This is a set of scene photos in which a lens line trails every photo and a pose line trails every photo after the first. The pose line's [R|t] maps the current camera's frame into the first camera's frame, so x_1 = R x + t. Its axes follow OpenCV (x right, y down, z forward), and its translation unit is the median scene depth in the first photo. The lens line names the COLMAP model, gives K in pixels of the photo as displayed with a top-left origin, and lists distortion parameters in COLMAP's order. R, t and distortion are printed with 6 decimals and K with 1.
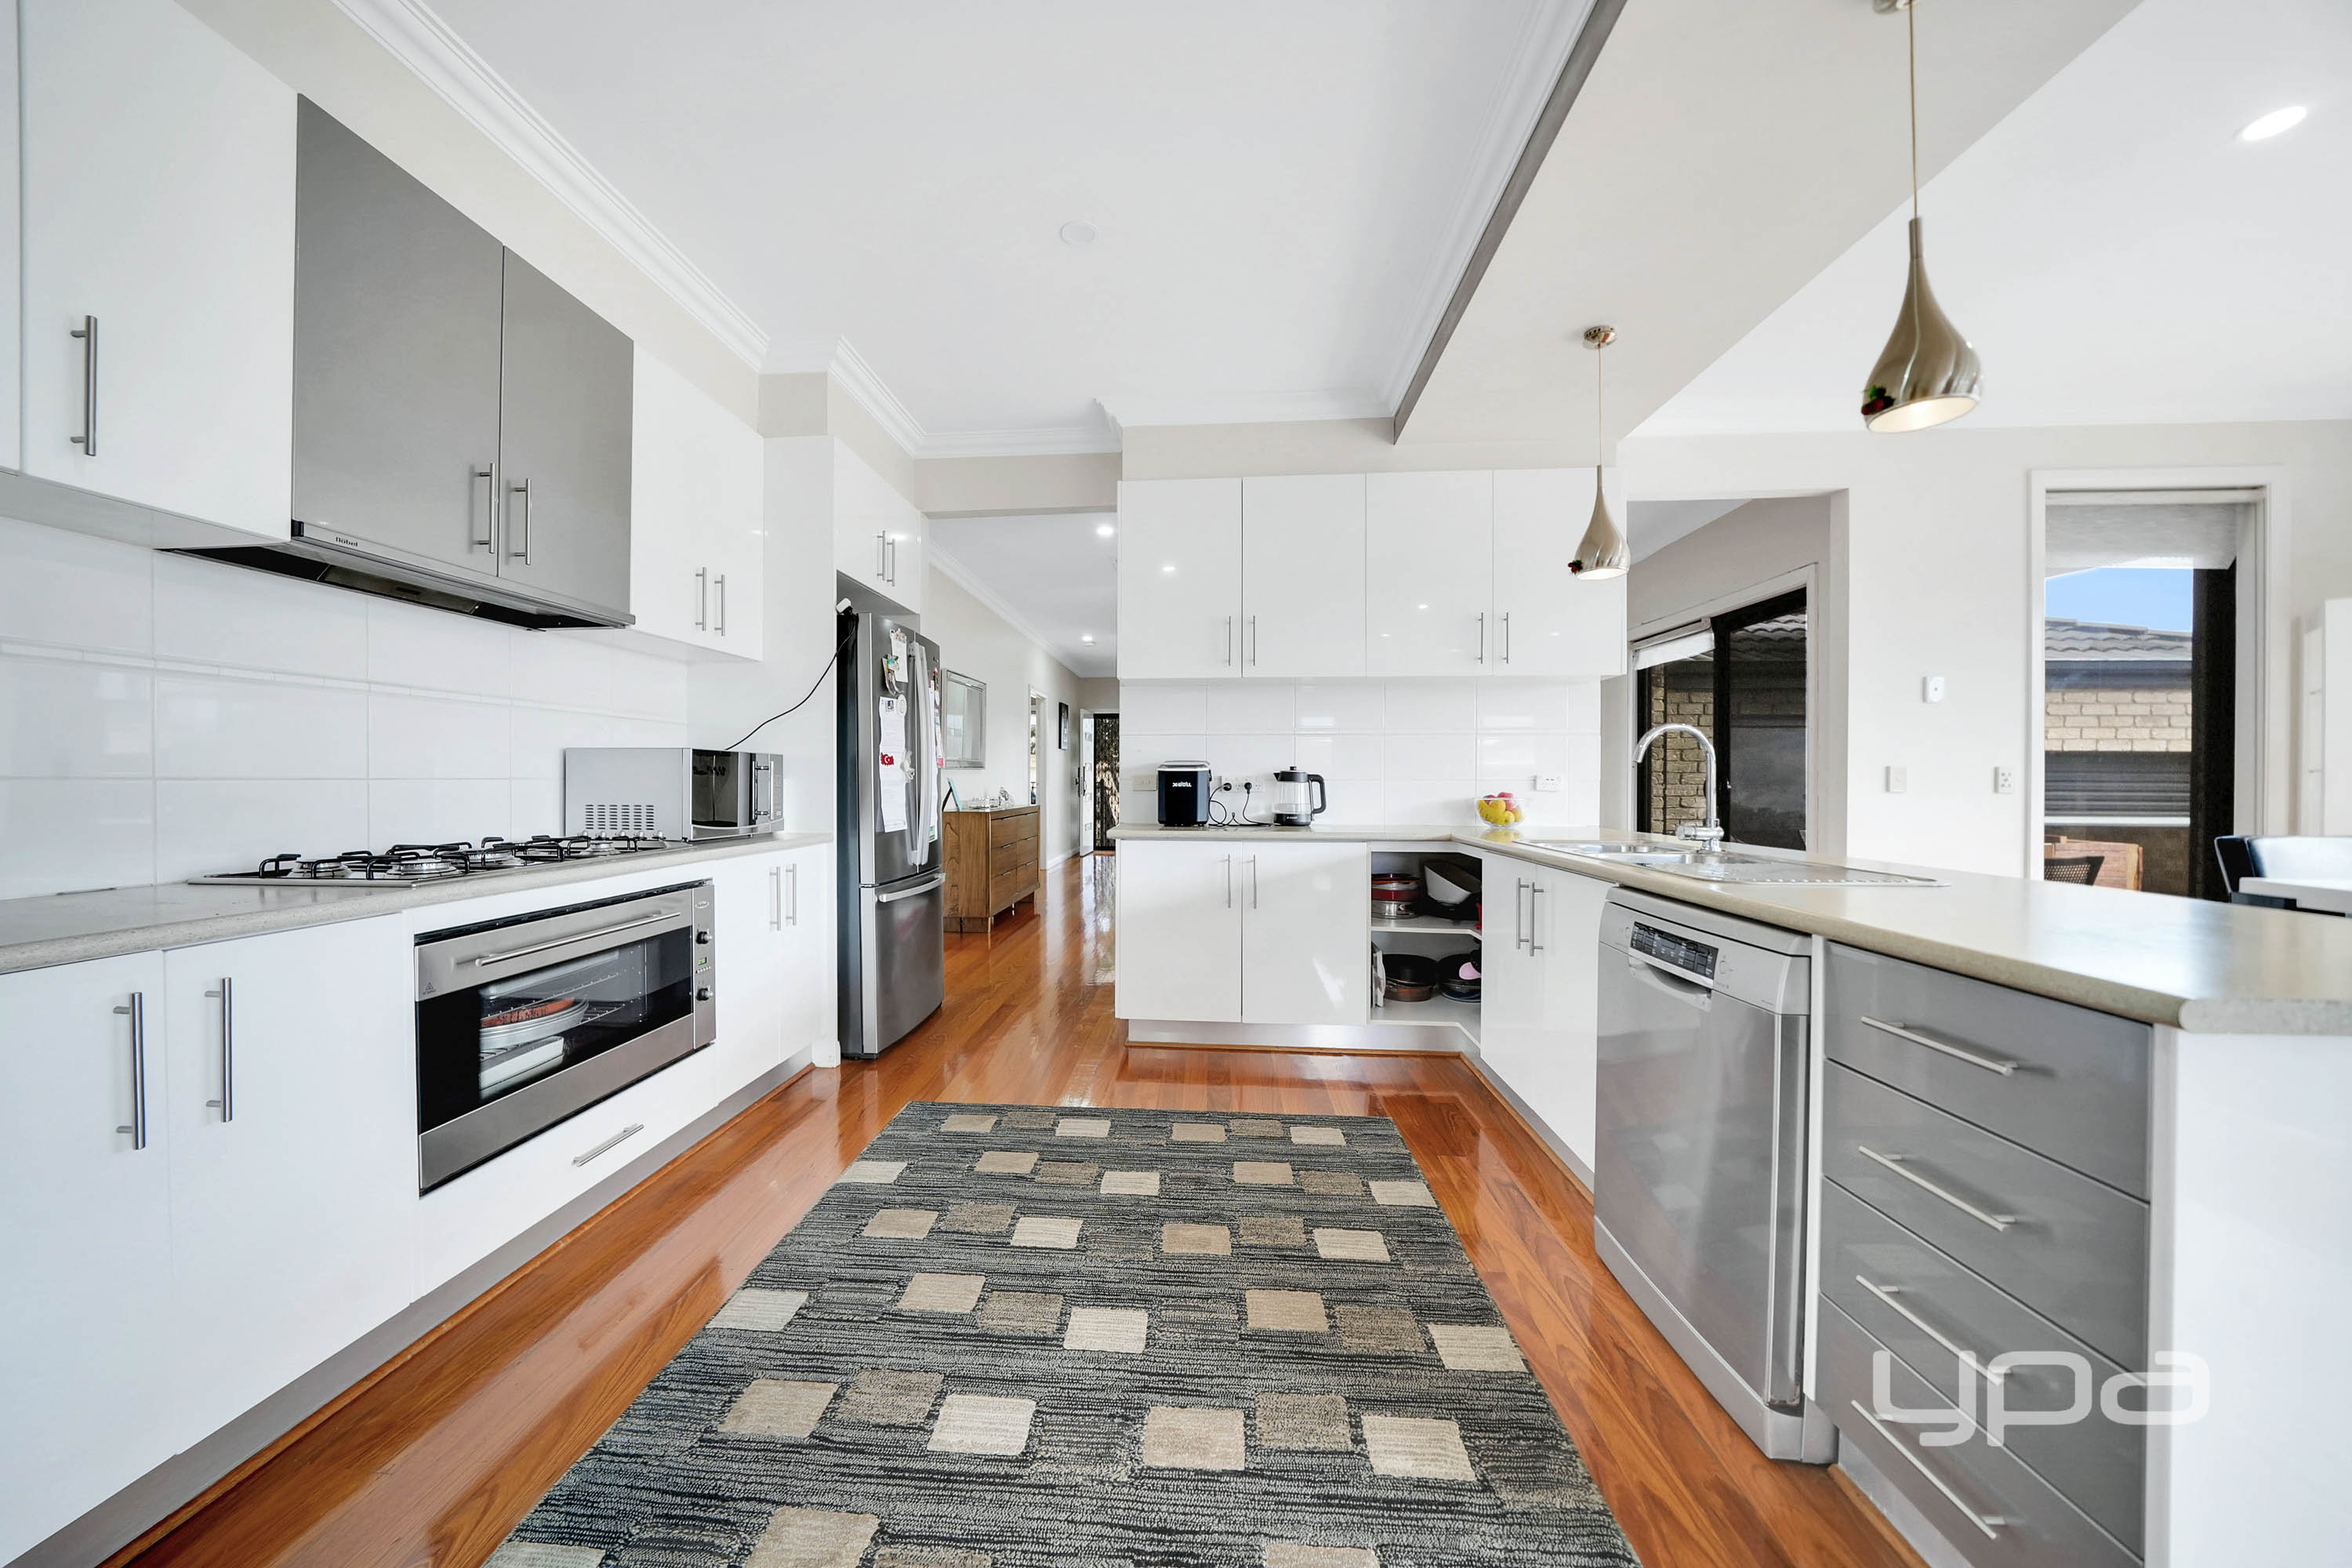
lens RADIAL K [[858.9, 0, 1212.1], [0, 858.9, 788.5], [0, 0, 1]] dist [-0.014309, 0.000429]
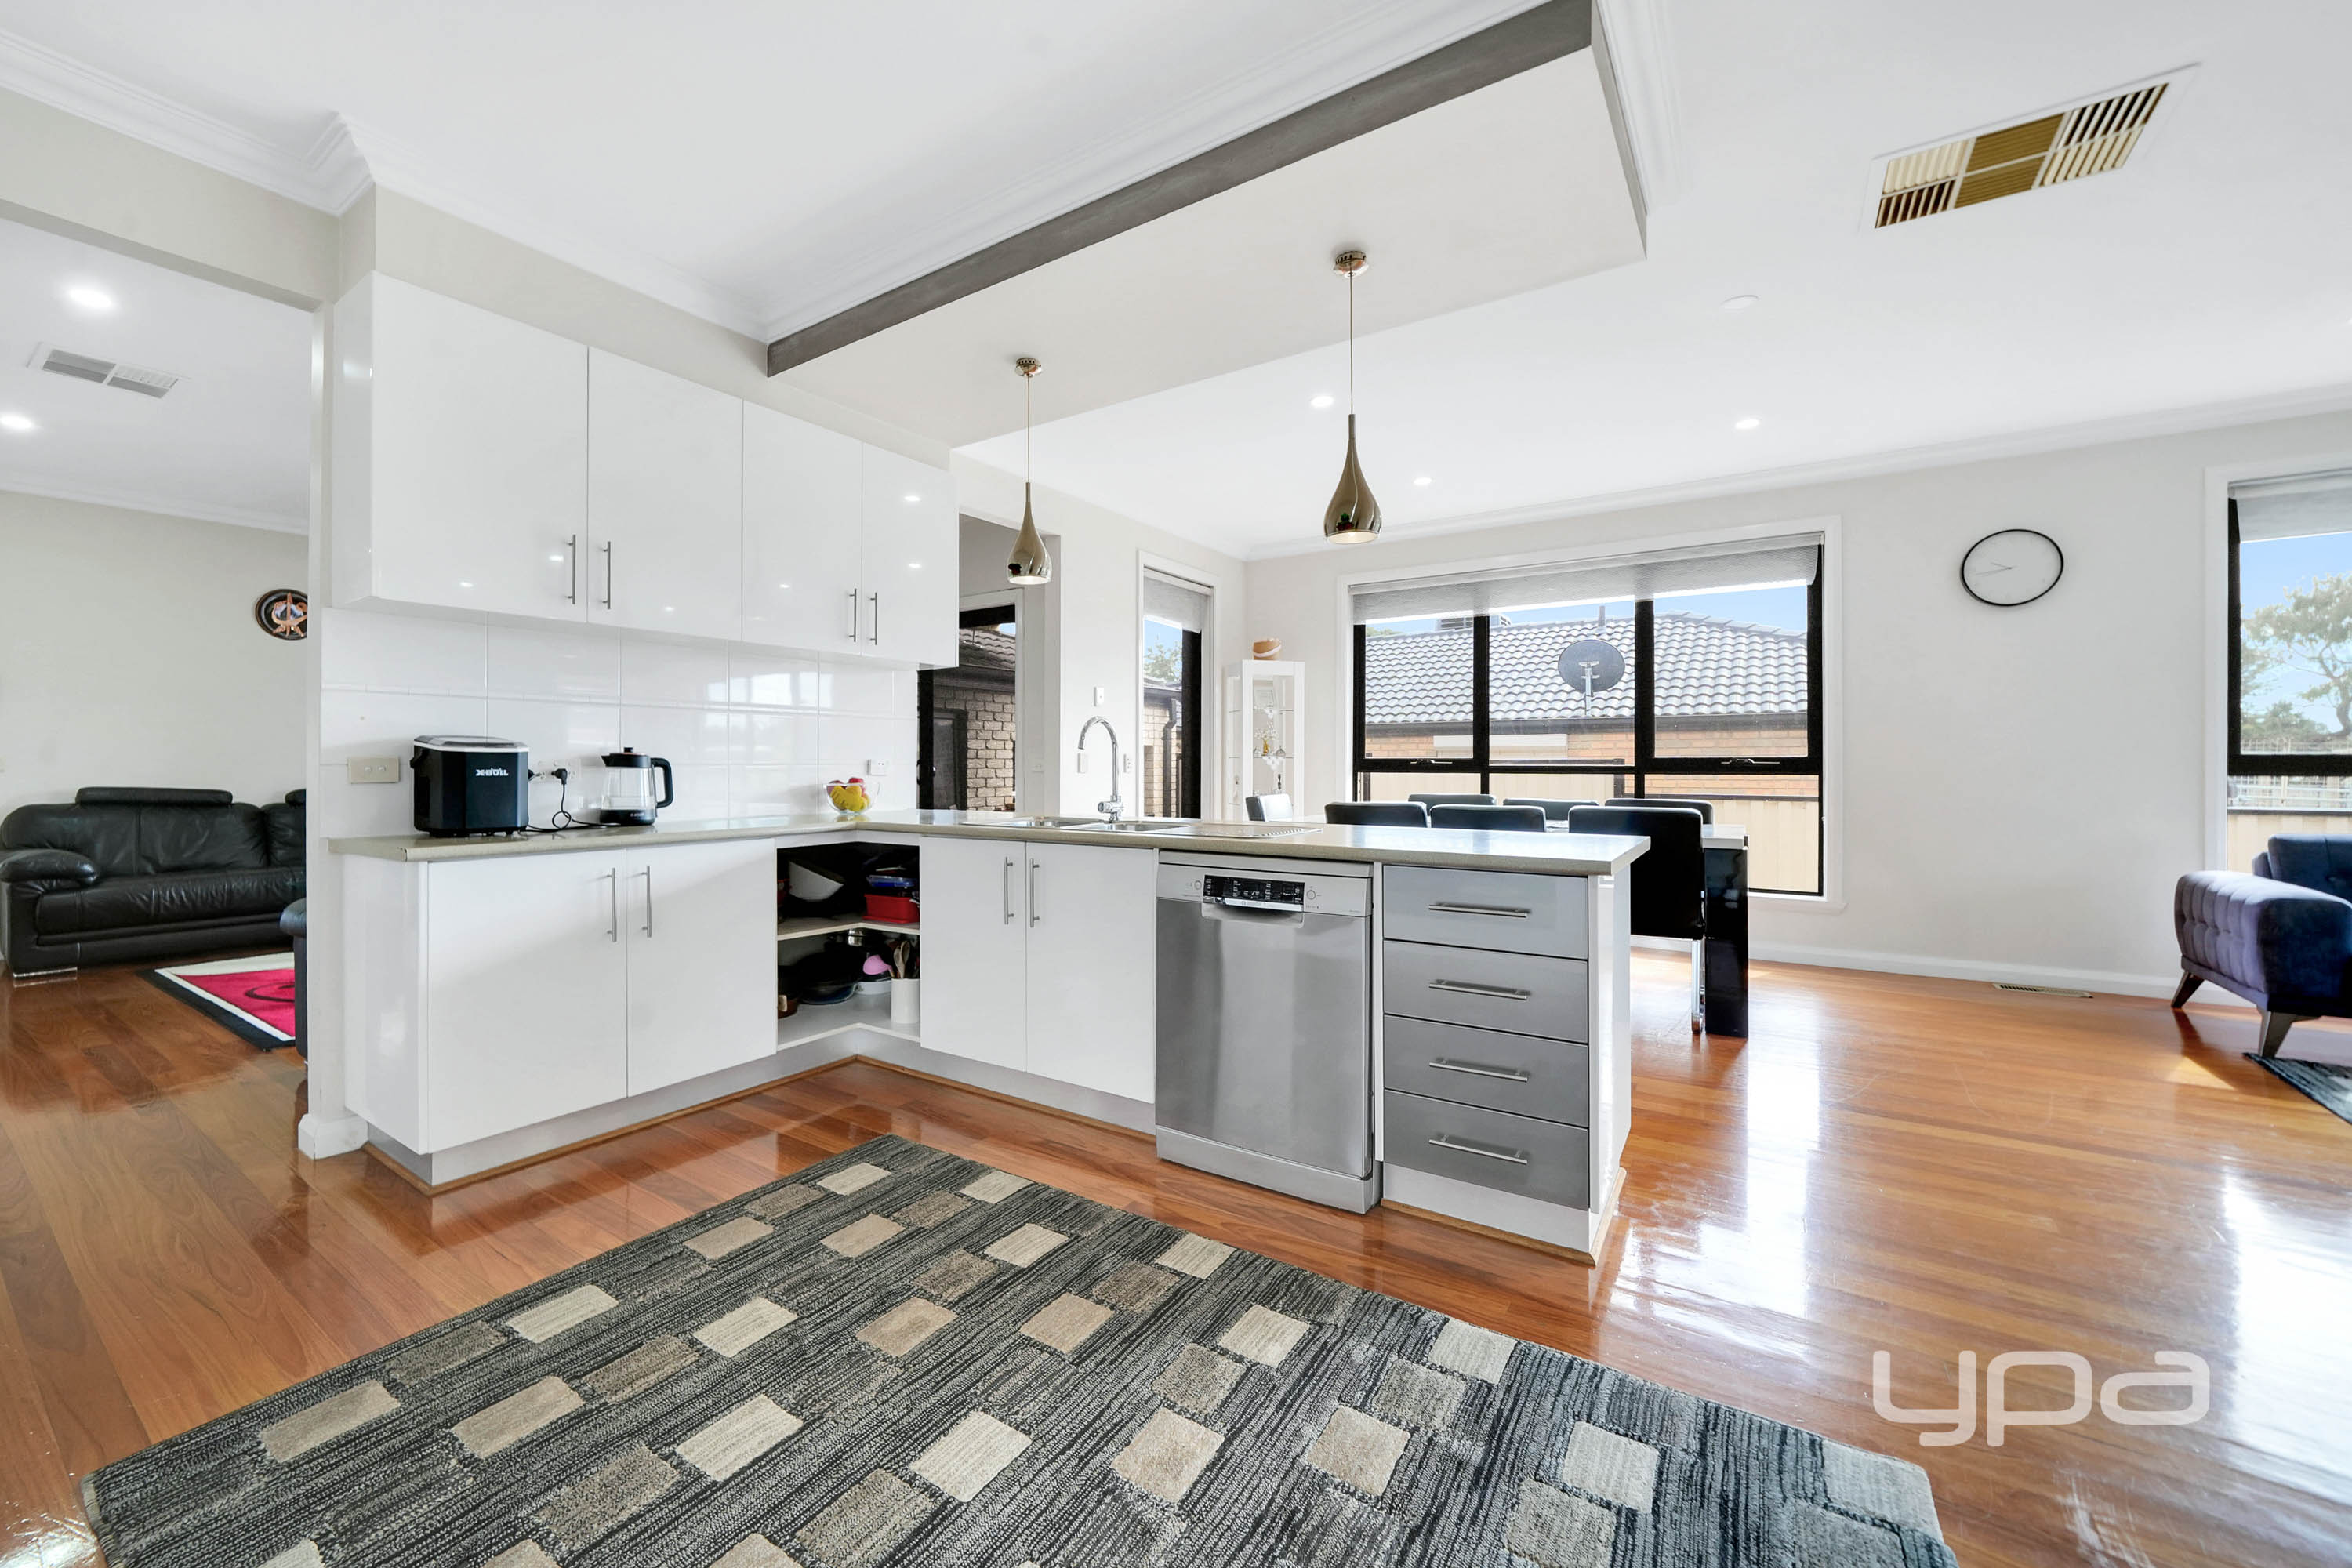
lens RADIAL K [[884.9, 0, 1182.1], [0, 884.9, 764.5], [0, 0, 1]] dist [-0.003990, 0.001095]
pose [[0.504423, -0.003916, 0.863448, -0.539866], [0.011349, 0.999933, -0.002095, -0.005148], [-0.863382, 0.010856, 0.504434, 0.298794]]
